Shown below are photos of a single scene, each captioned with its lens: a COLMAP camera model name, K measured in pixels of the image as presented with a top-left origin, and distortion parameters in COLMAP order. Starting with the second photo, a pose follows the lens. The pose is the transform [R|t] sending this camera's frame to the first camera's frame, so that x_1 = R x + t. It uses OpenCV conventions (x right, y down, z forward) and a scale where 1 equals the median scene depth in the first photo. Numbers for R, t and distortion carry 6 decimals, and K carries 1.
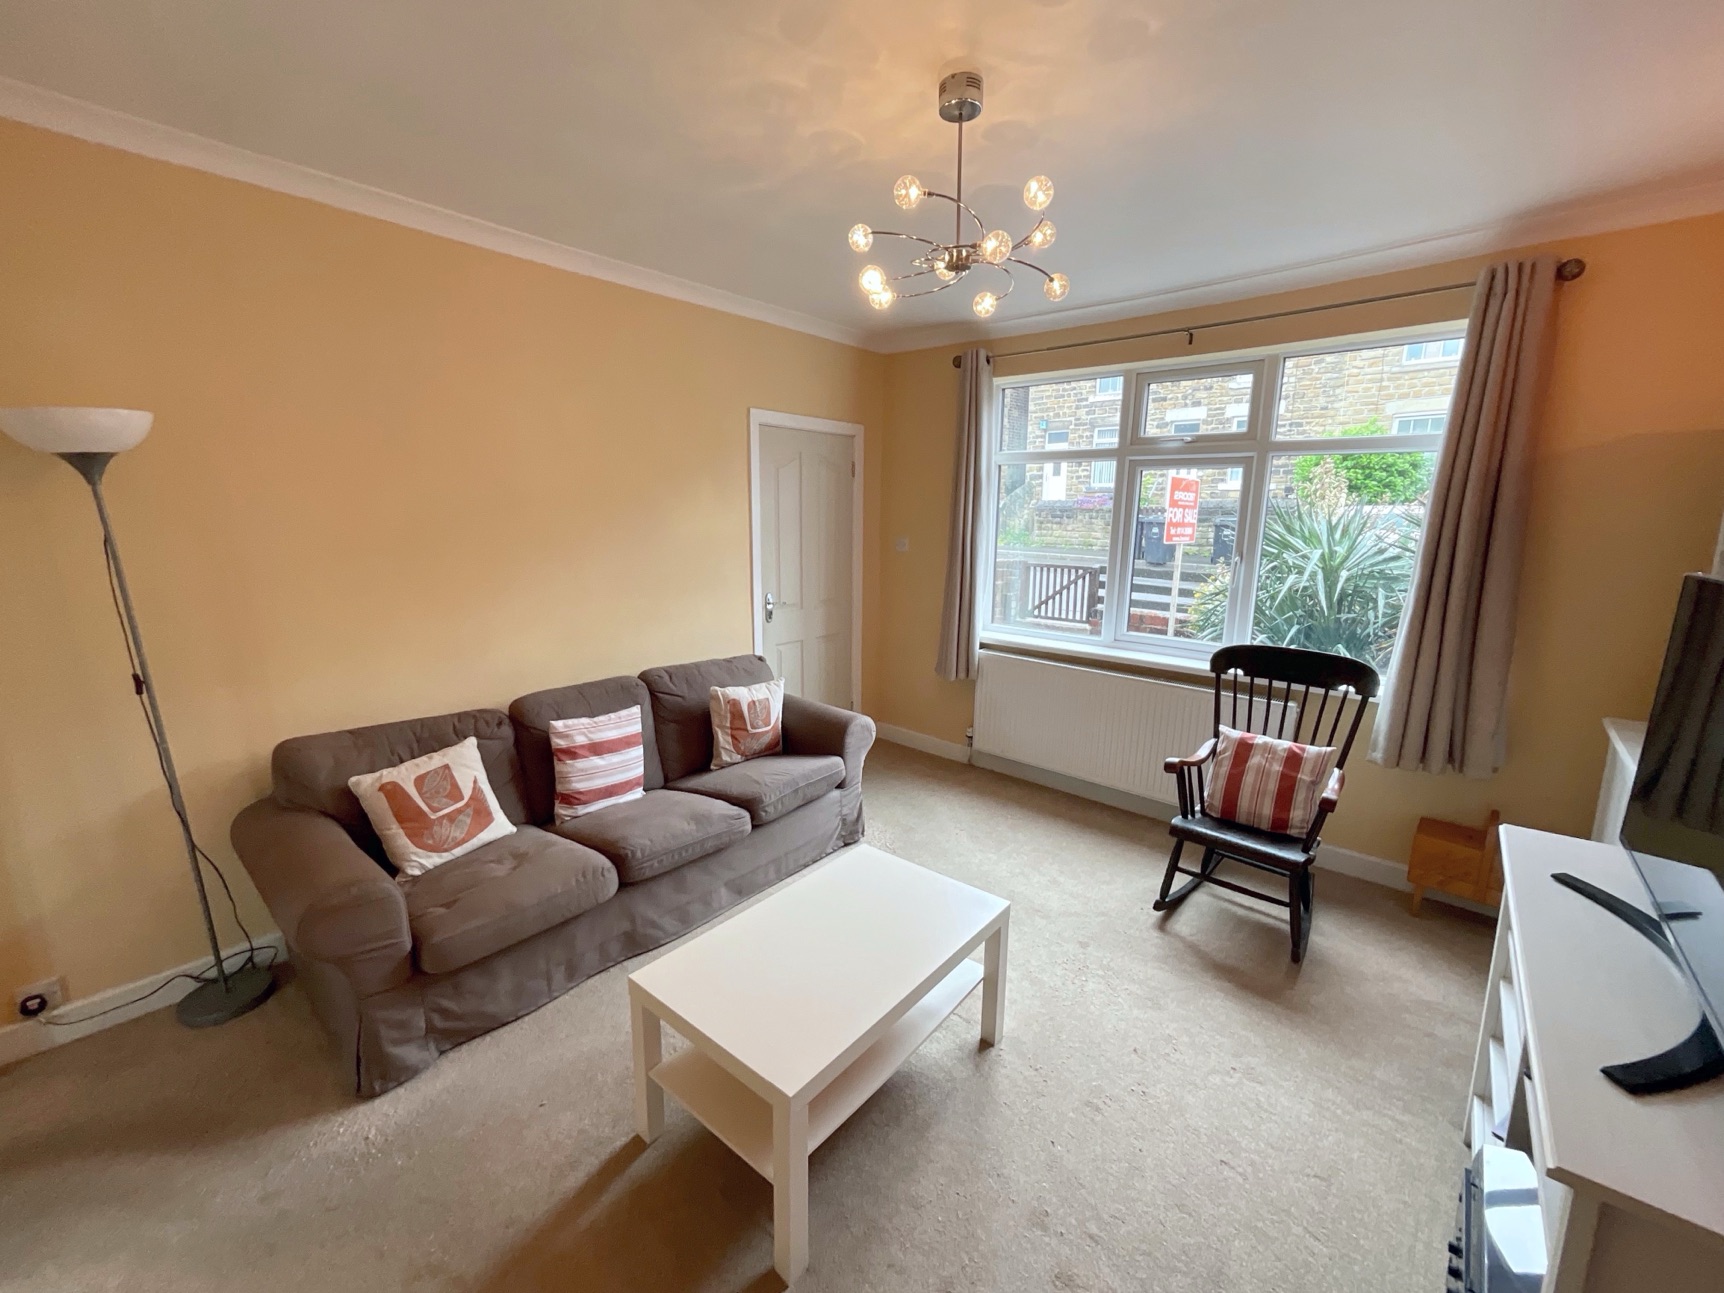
lens RADIAL K [[698.0, 0, 865.0], [0, 698.0, 644.3], [0, 0, 1]] dist [-0.001979, 0.001807]
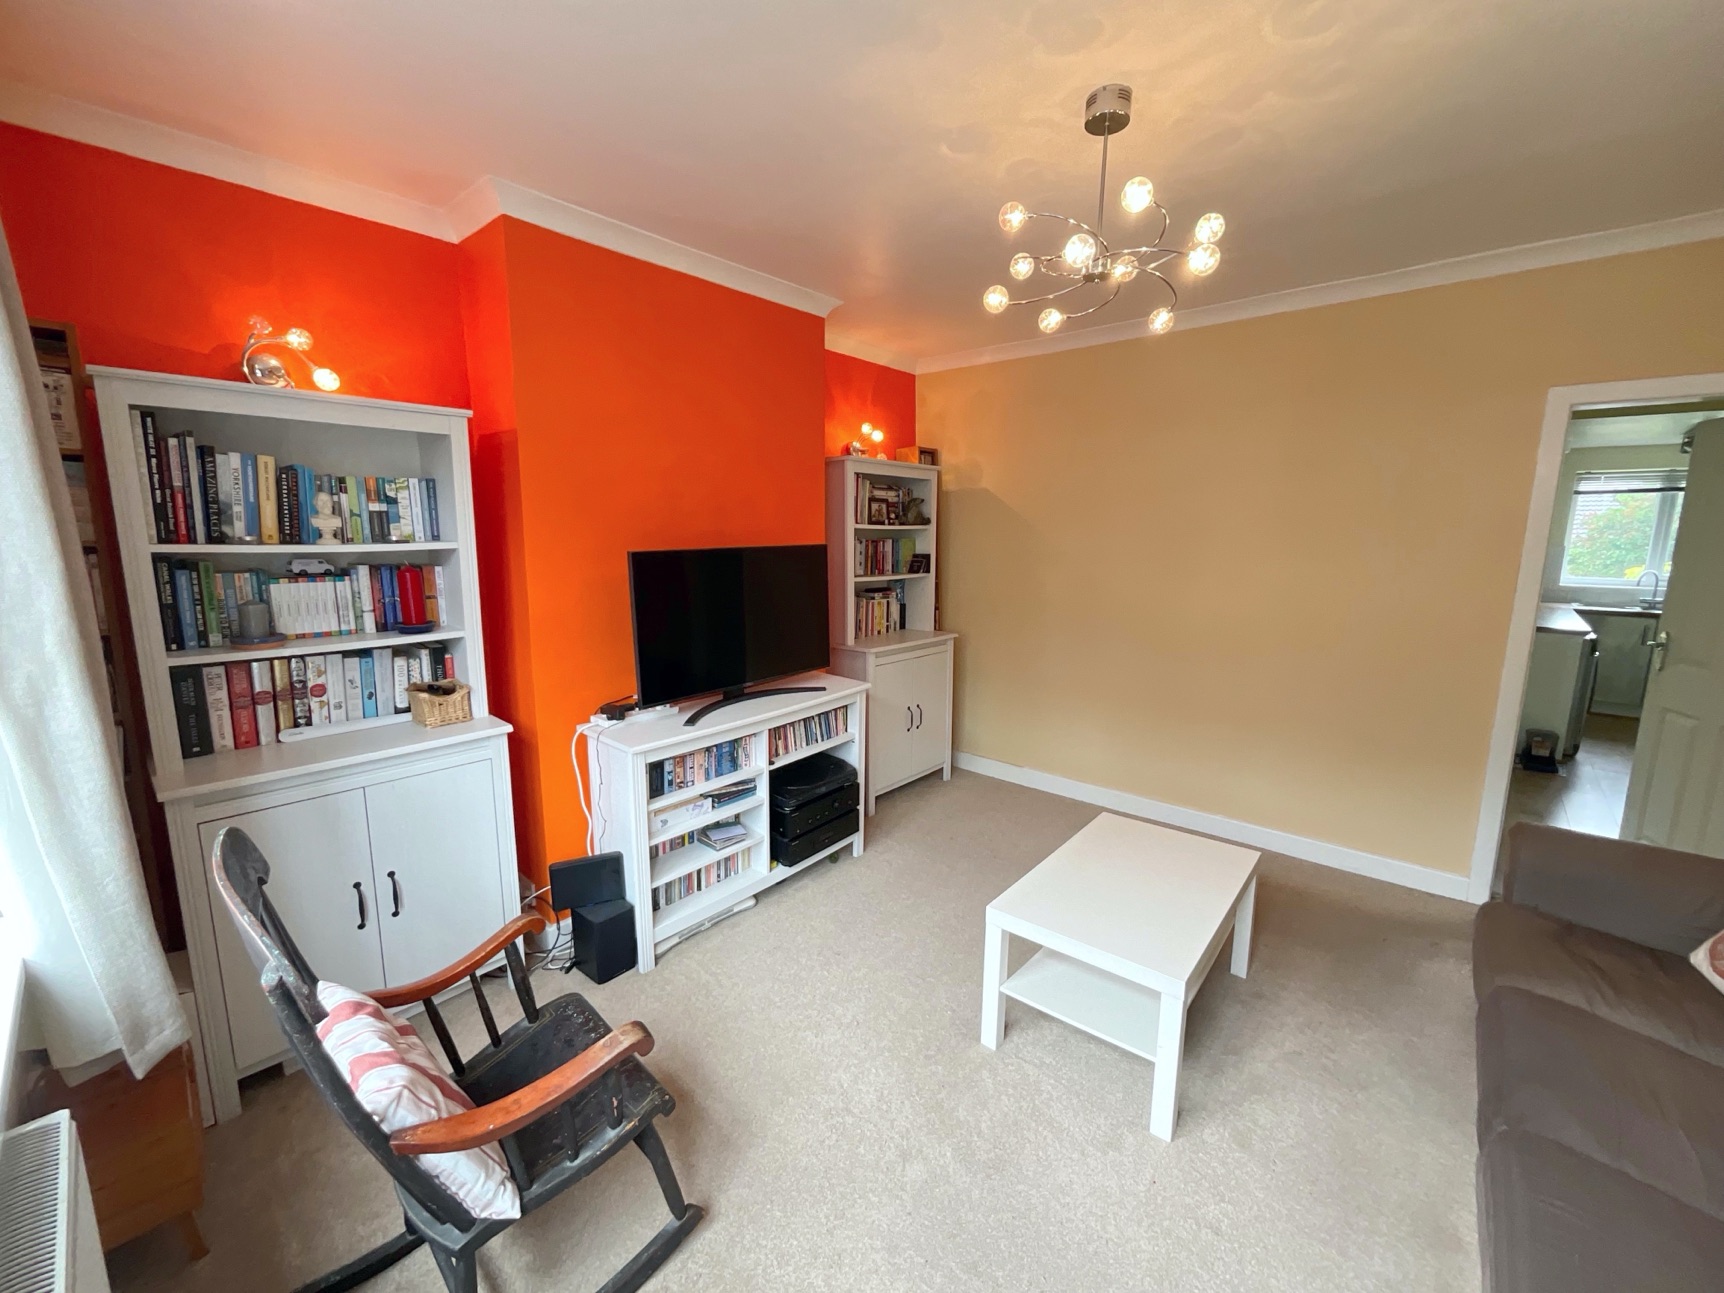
lens RADIAL K [[698.0, 0, 866.2], [0, 698.0, 644.0], [0, 0, 1]] dist [-0.001979, 0.001807]
pose [[-0.999623, -0.020923, 0.017761, 0.258158], [-0.013395, 0.936779, 0.349665, -0.237673], [-0.023955, 0.349295, -0.936706, 1.275127]]
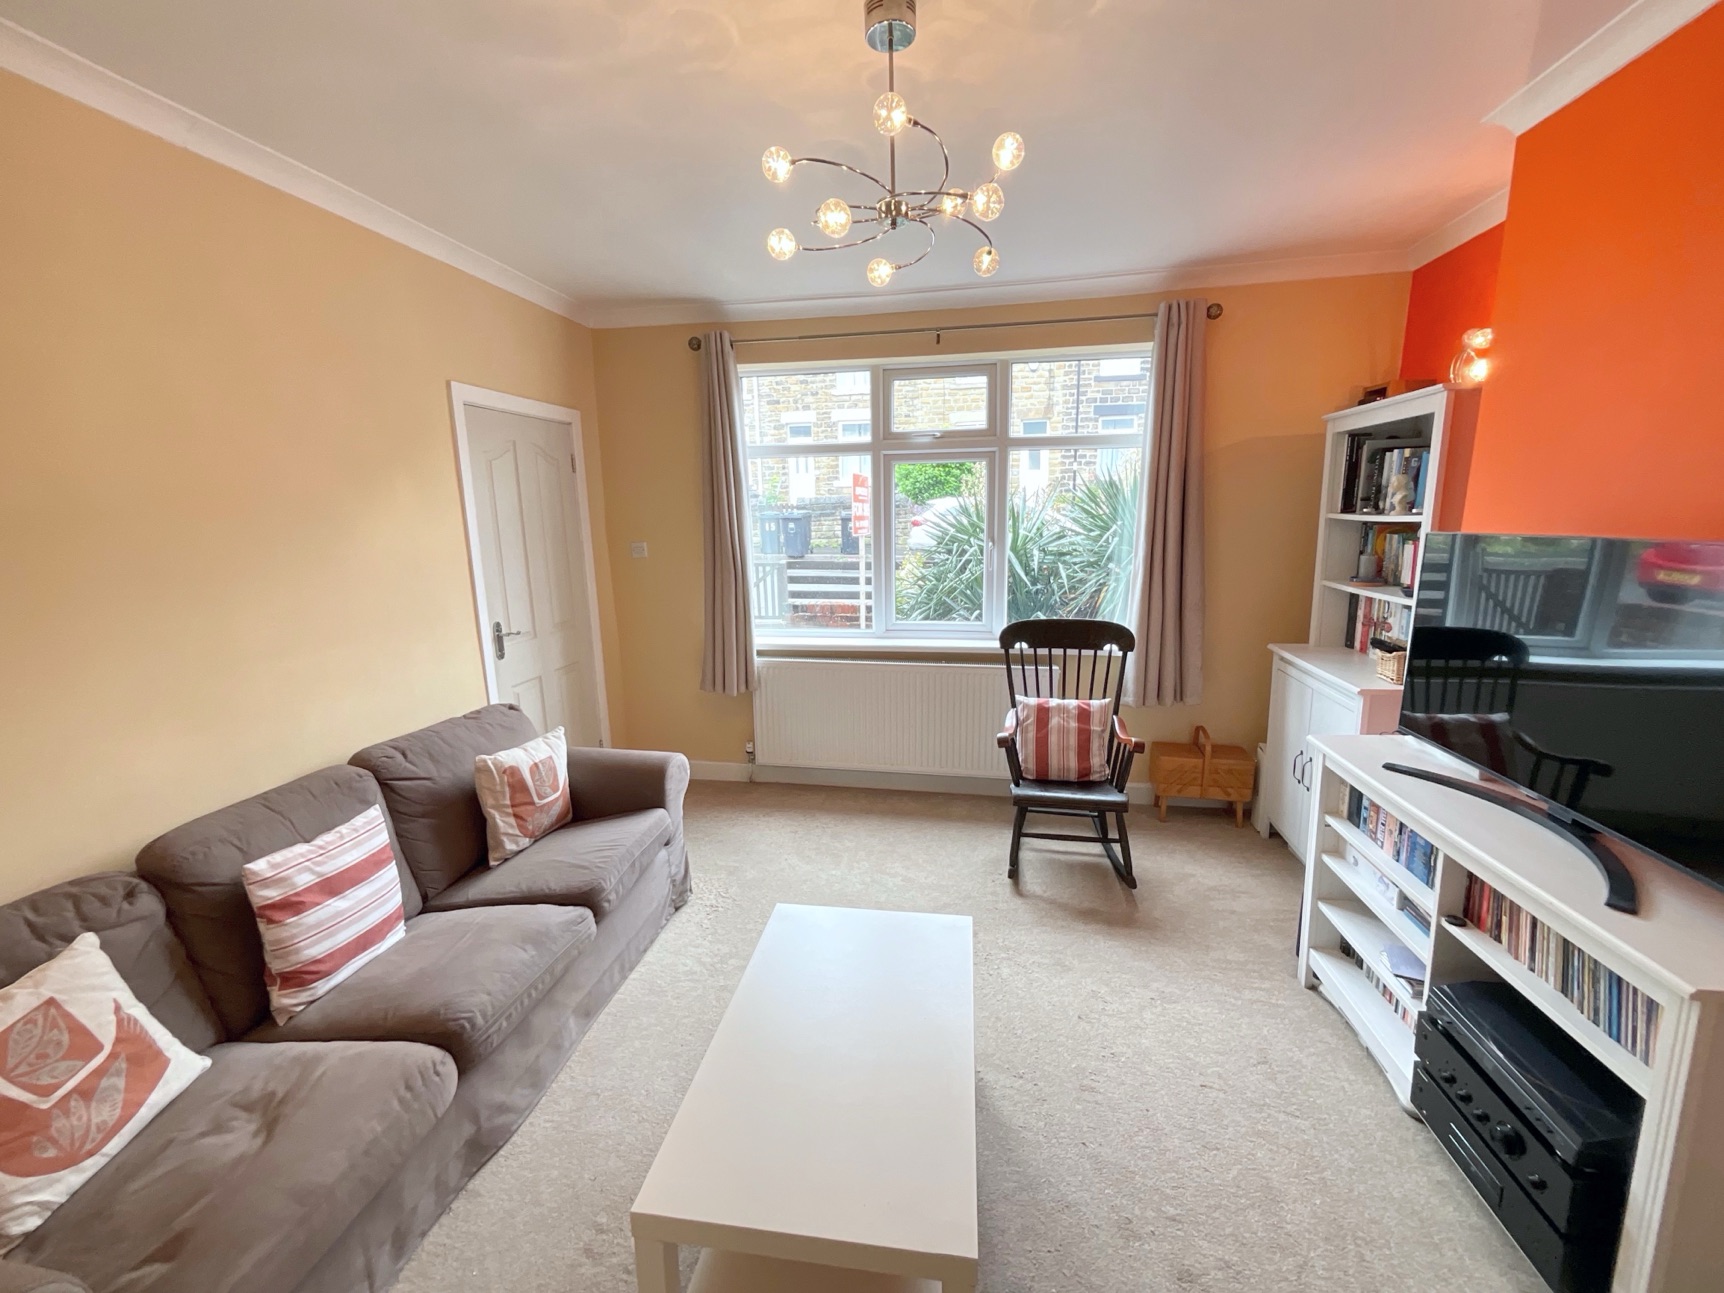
lens RADIAL K [[698.0, 0, 860.7], [0, 698.0, 645.2], [0, 0, 1]] dist [-0.001979, 0.001807]
pose [[0.859385, -0.126310, 0.495483, -0.241410], [0.125983, 0.991442, 0.034232, -0.032207], [-0.495566, 0.033004, 0.867943, 0.172153]]
